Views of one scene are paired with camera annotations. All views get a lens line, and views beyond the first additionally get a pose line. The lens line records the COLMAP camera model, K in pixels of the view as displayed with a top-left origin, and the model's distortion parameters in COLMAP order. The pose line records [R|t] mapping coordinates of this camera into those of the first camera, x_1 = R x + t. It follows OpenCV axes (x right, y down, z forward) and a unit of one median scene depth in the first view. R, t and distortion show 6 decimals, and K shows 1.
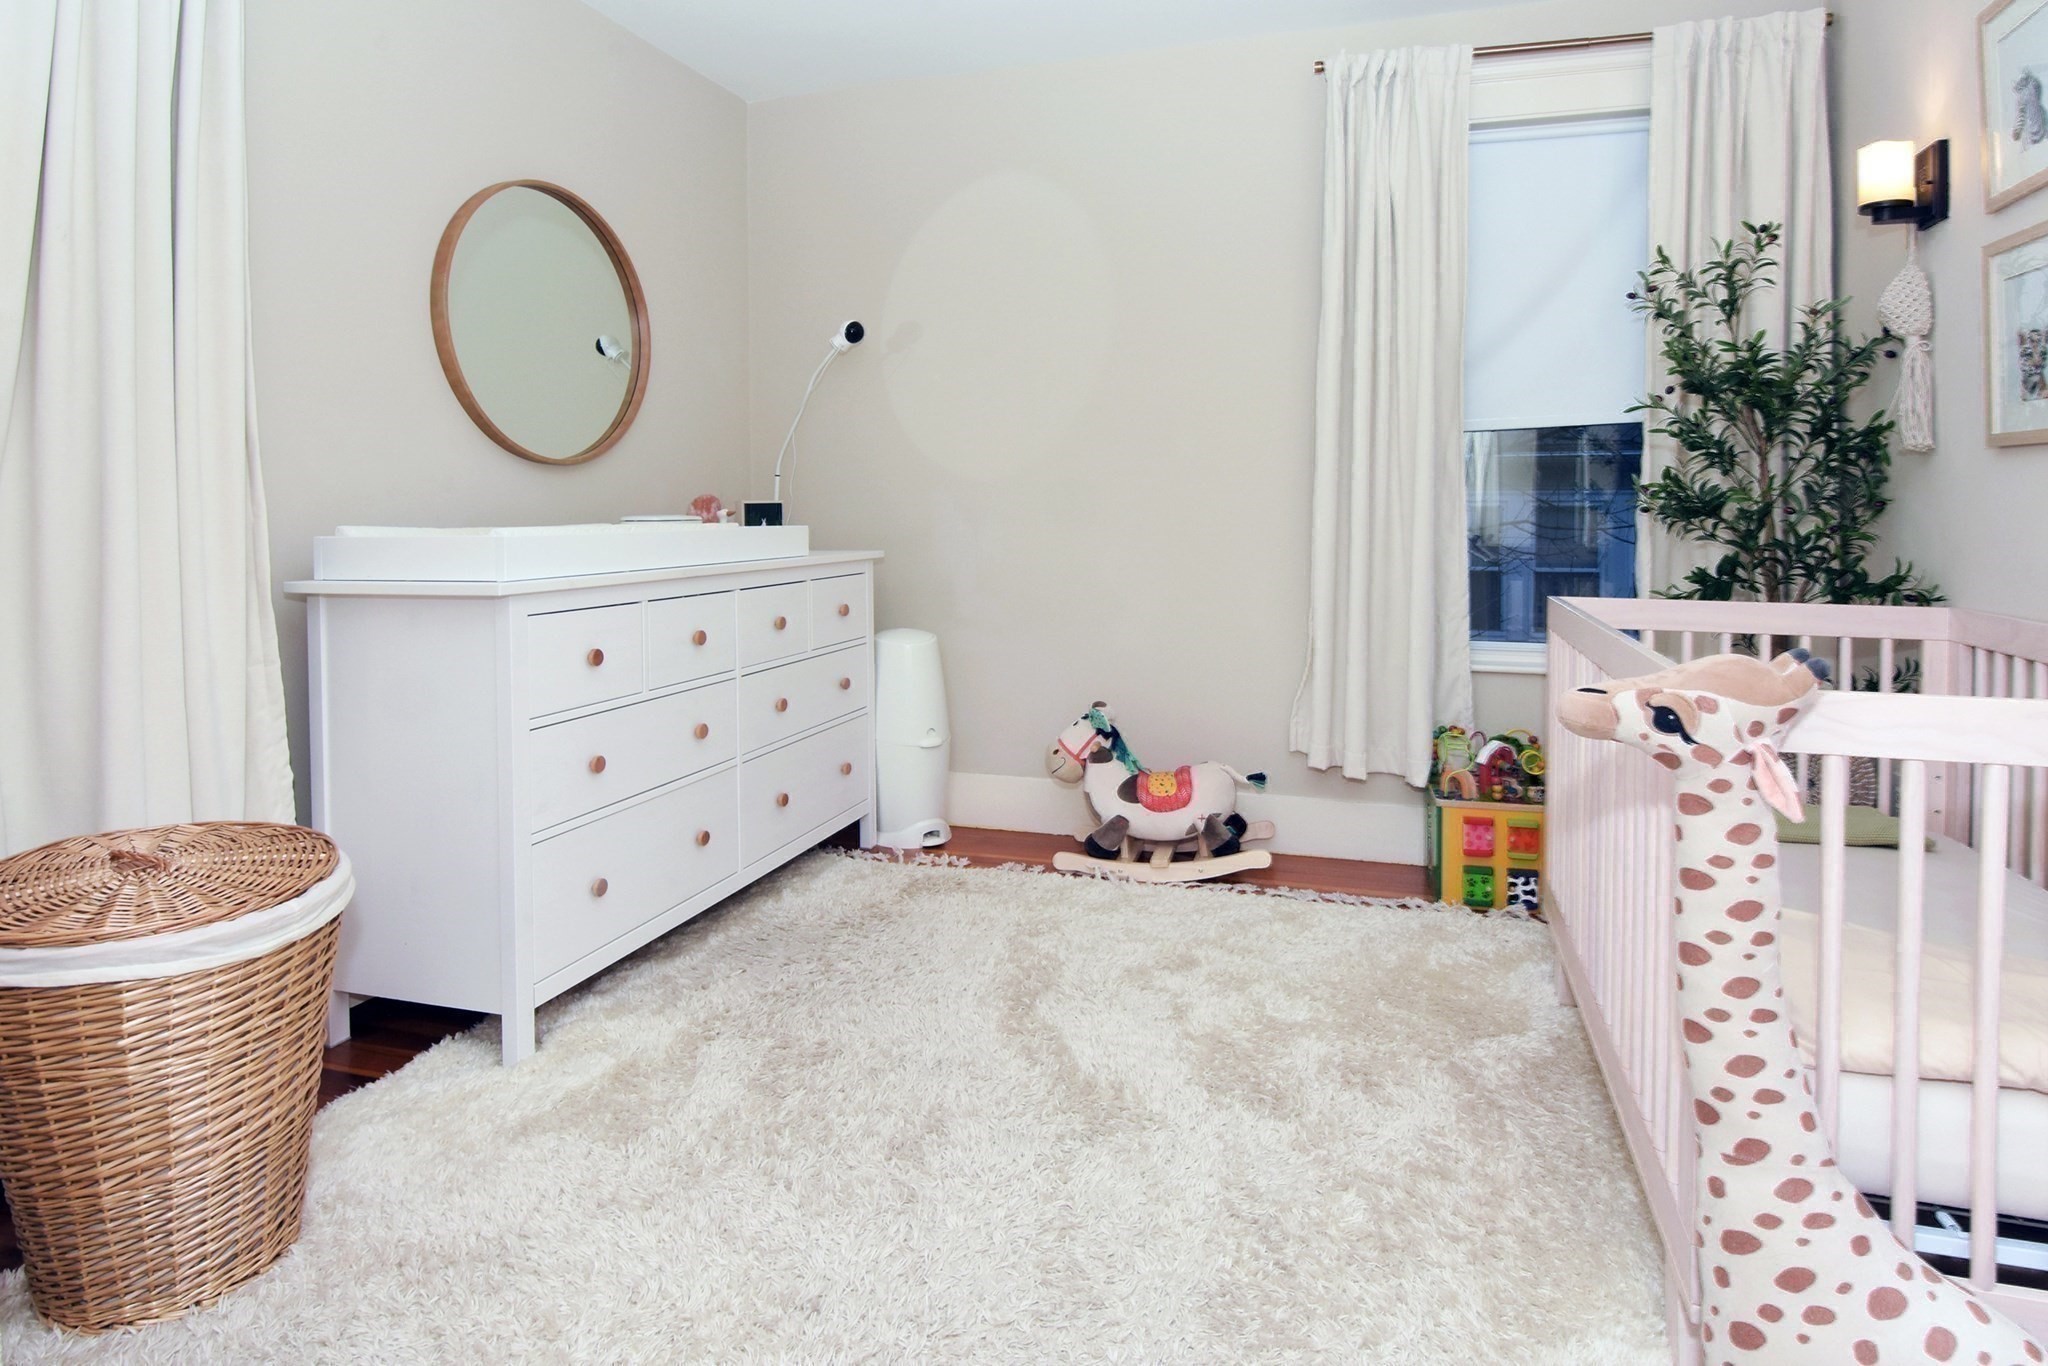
lens RADIAL K [[1149.6, 0, 1070.7], [0, 1149.6, 586.3], [0, 0, 1]] dist [0.005072, -0.011640]
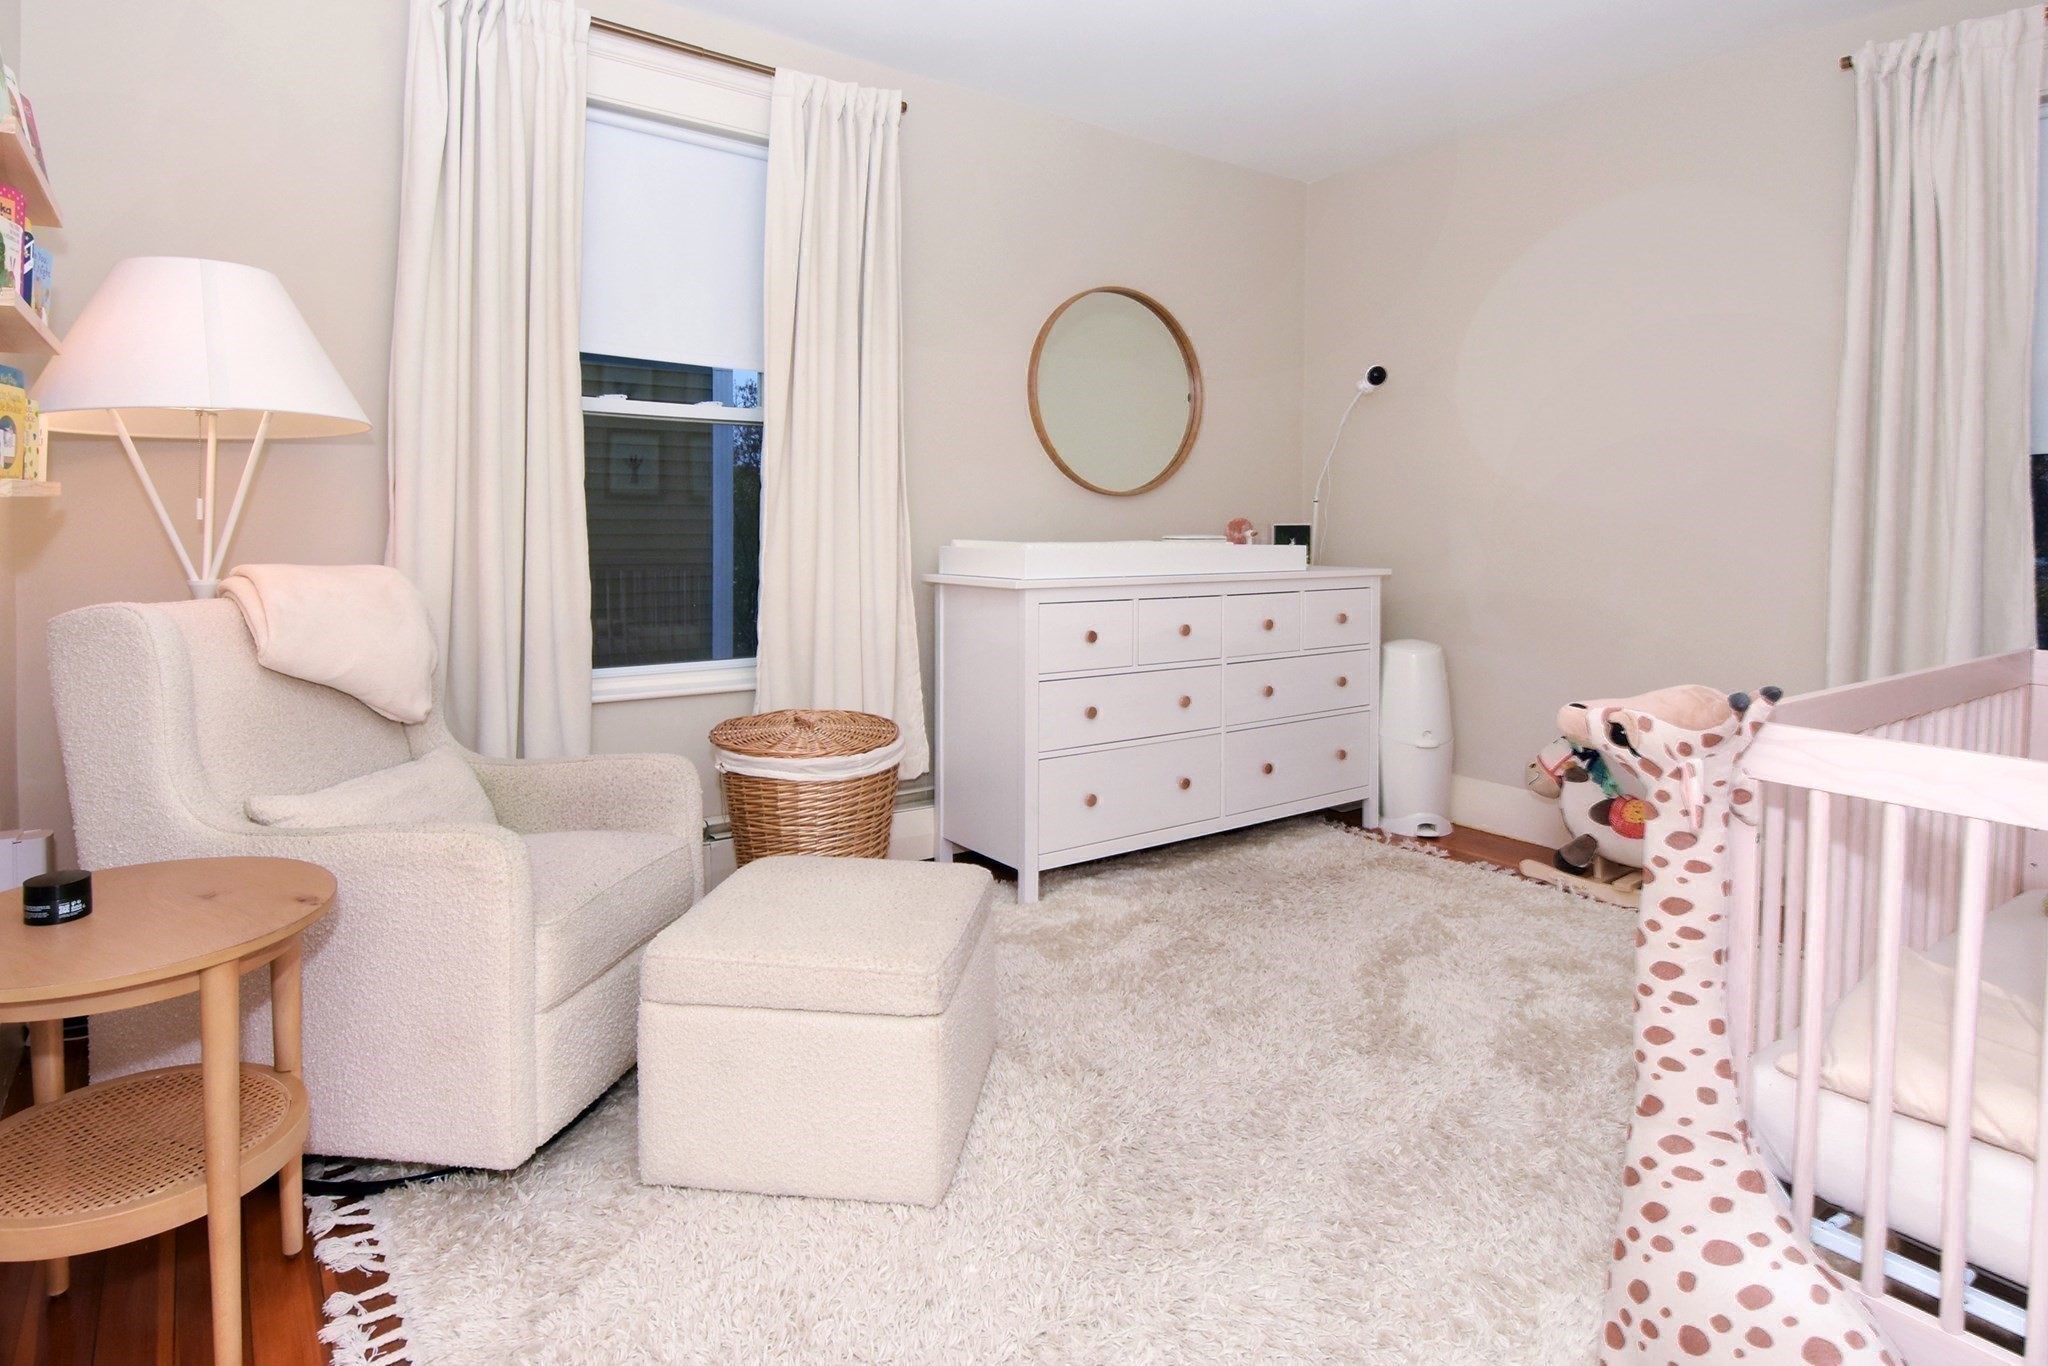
lens RADIAL K [[1064.4, 0, 1029.7], [0, 1064.4, 639.9], [0, 0, 1]] dist [0.002146, -0.015544]
pose [[0.809742, 0.075850, -0.581863, 0.275463], [-0.052241, 0.996991, 0.057264, -0.004798], [0.584456, -0.015972, 0.811268, -0.099177]]
